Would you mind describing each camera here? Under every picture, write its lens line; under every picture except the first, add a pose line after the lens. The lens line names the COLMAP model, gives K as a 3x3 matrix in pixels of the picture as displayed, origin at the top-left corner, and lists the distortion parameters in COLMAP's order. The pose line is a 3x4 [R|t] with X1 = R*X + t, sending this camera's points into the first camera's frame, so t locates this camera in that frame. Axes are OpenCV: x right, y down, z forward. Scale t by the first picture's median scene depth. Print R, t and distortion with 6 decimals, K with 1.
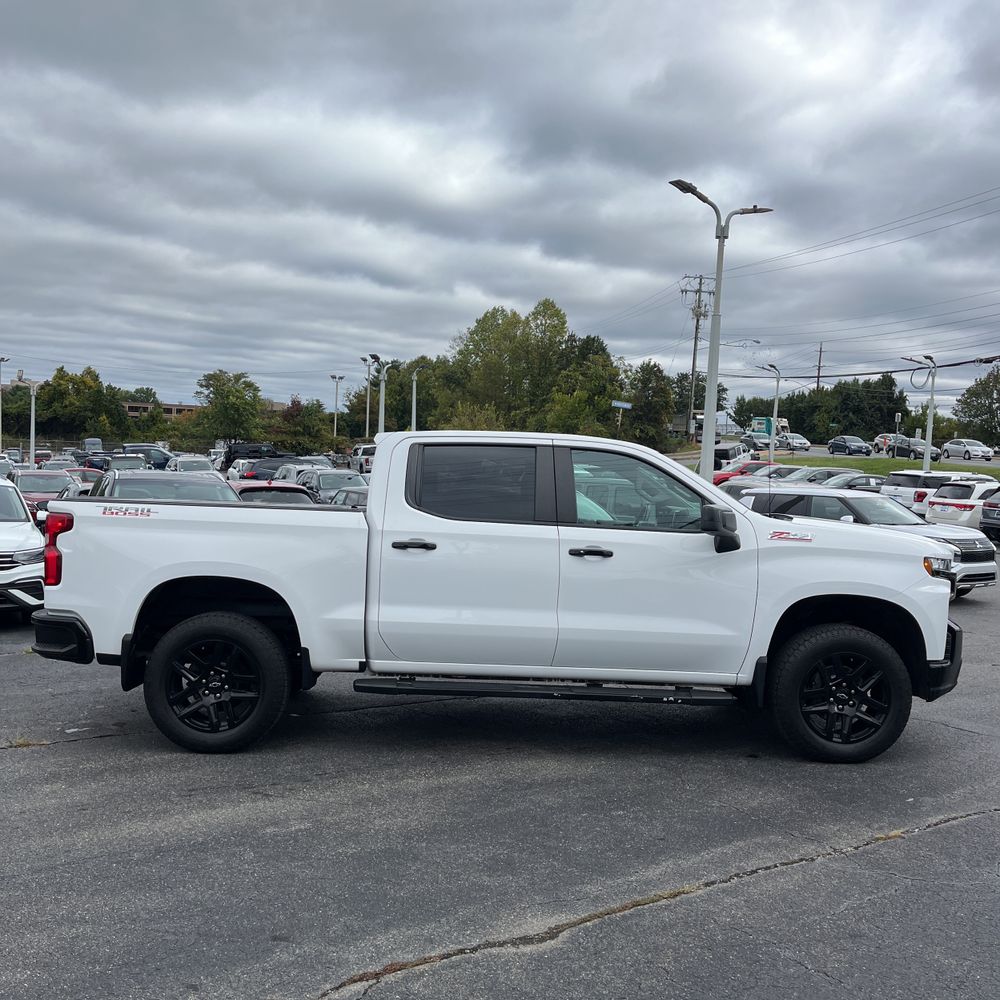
lens RADIAL K [[1020.2, 0, 508.1], [0, 1020.2, 493.0], [0, 0, 1]] dist [0.032952, 0.000000]
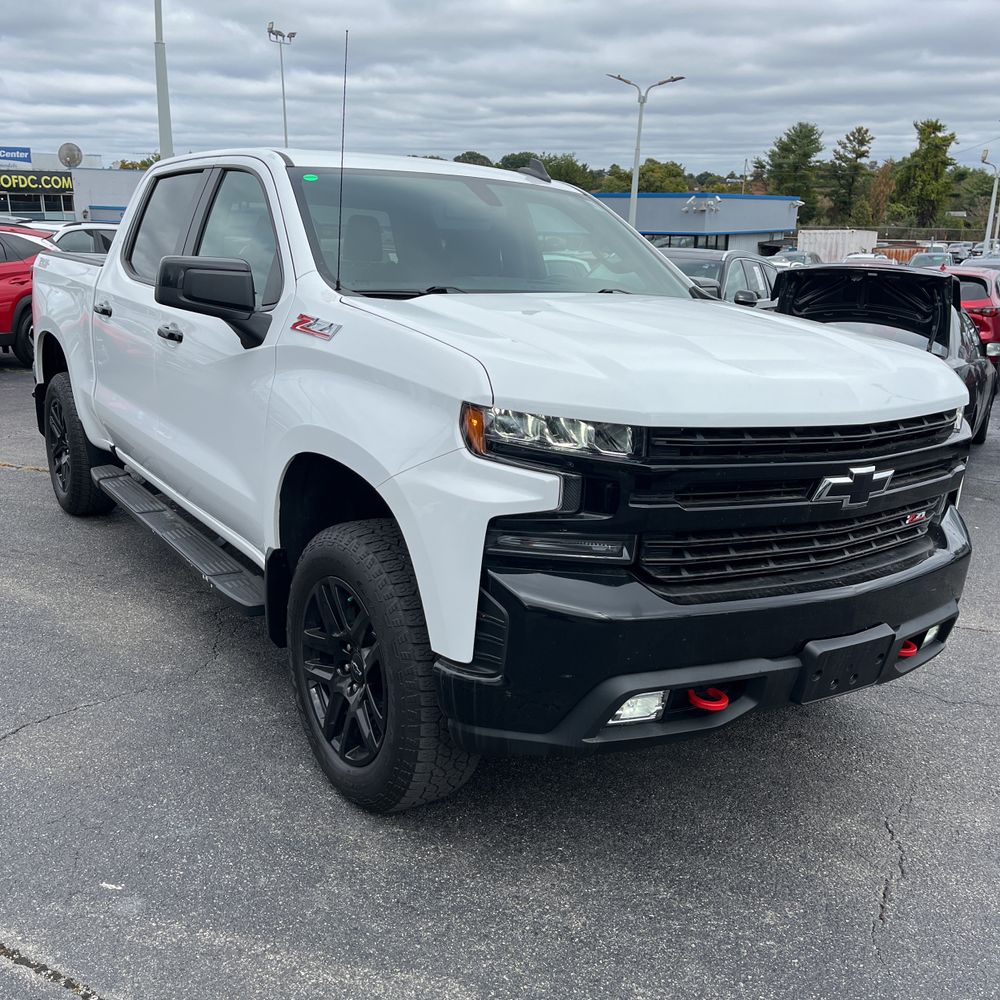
lens RADIAL K [[1020.2, 0, 495.1], [0, 1020.2, 506.4], [0, 0, 1]] dist [0.032952, 0.000000]
pose [[0.541933, 0.200792, -0.816083, 0.717930], [-0.030720, 0.975123, 0.219524, 0.015322], [0.839860, -0.093897, 0.534620, 0.779111]]
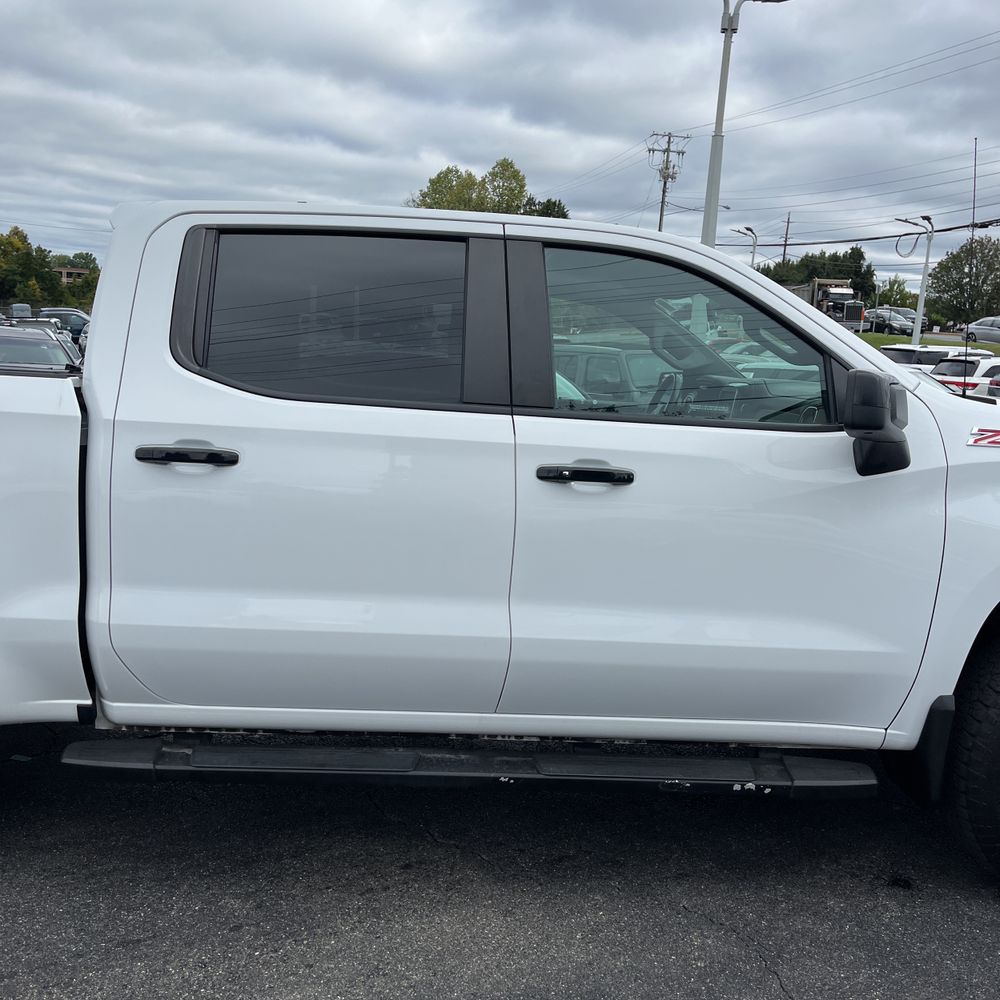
lens RADIAL K [[1020.2, 0, 501.2], [0, 1020.2, 501.6], [0, 0, 1]] dist [0.032952, 0.000000]
pose [[0.999284, 0.004979, 0.037516, 0.026083], [-0.009776, 0.991625, 0.128777, 0.012175], [-0.036560, -0.129052, 0.990964, 0.529526]]
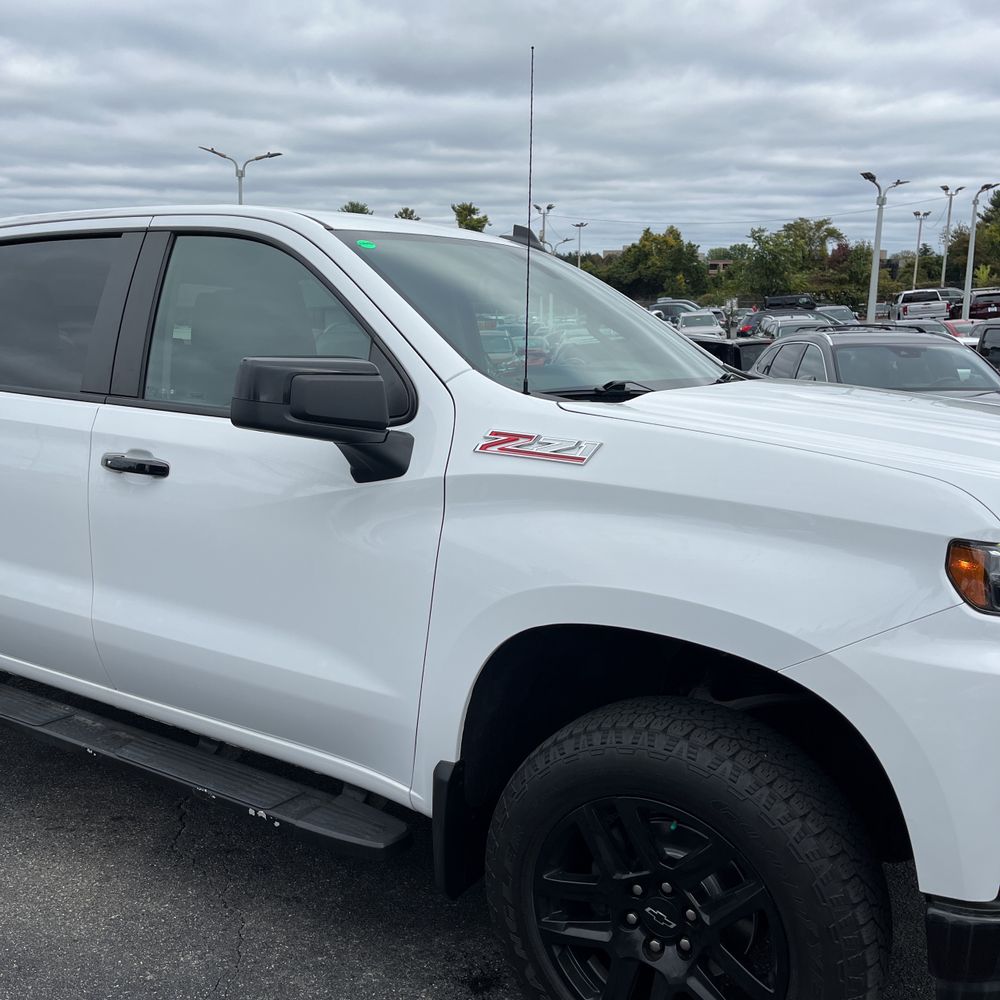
lens RADIAL K [[1020.2, 0, 493.2], [0, 1020.2, 507.1], [0, 0, 1]] dist [0.032952, 0.000000]
pose [[0.835299, 0.075144, -0.544637, 0.442160], [0.008076, 0.988832, 0.148817, 0.010323], [0.549737, -0.128705, 0.825363, 0.681097]]
